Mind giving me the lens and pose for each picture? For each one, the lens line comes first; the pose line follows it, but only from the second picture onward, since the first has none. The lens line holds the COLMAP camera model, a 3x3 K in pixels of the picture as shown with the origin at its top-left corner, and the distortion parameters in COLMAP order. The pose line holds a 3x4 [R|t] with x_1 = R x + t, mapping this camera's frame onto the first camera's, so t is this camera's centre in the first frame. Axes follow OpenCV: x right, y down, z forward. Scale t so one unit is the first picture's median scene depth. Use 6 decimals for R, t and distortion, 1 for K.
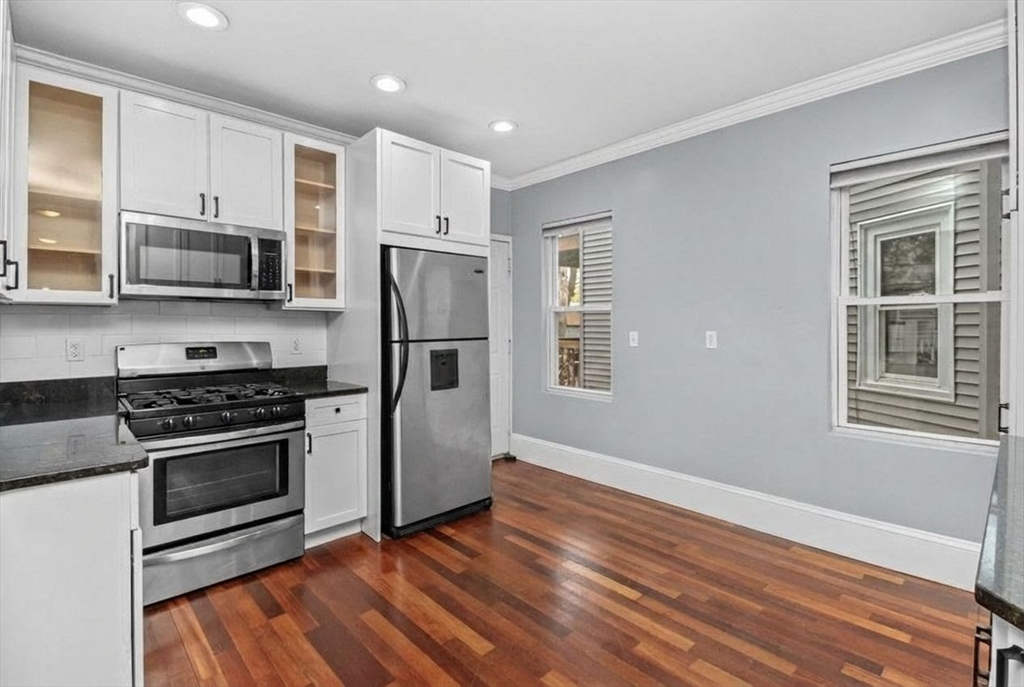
lens RADIAL K [[479.1, 0, 510.8], [0, 479.1, 329.7], [0, 0, 1]] dist [0.003584, 0.000041]
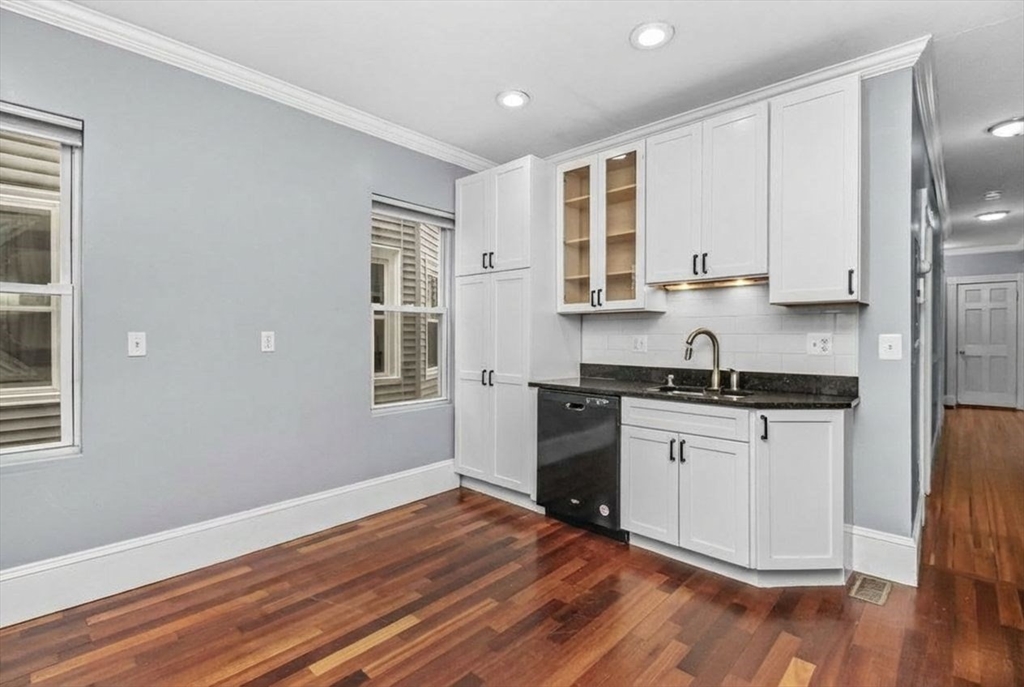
lens RADIAL K [[479.1, 0, 510.8], [0, 479.1, 329.7], [0, 0, 1]] dist [0.003584, 0.000041]
pose [[-0.066391, 0.004697, 0.997783, -0.629611], [0.002891, 0.999986, -0.004515, 0.007533], [-0.997789, 0.002584, -0.066404, 0.825119]]
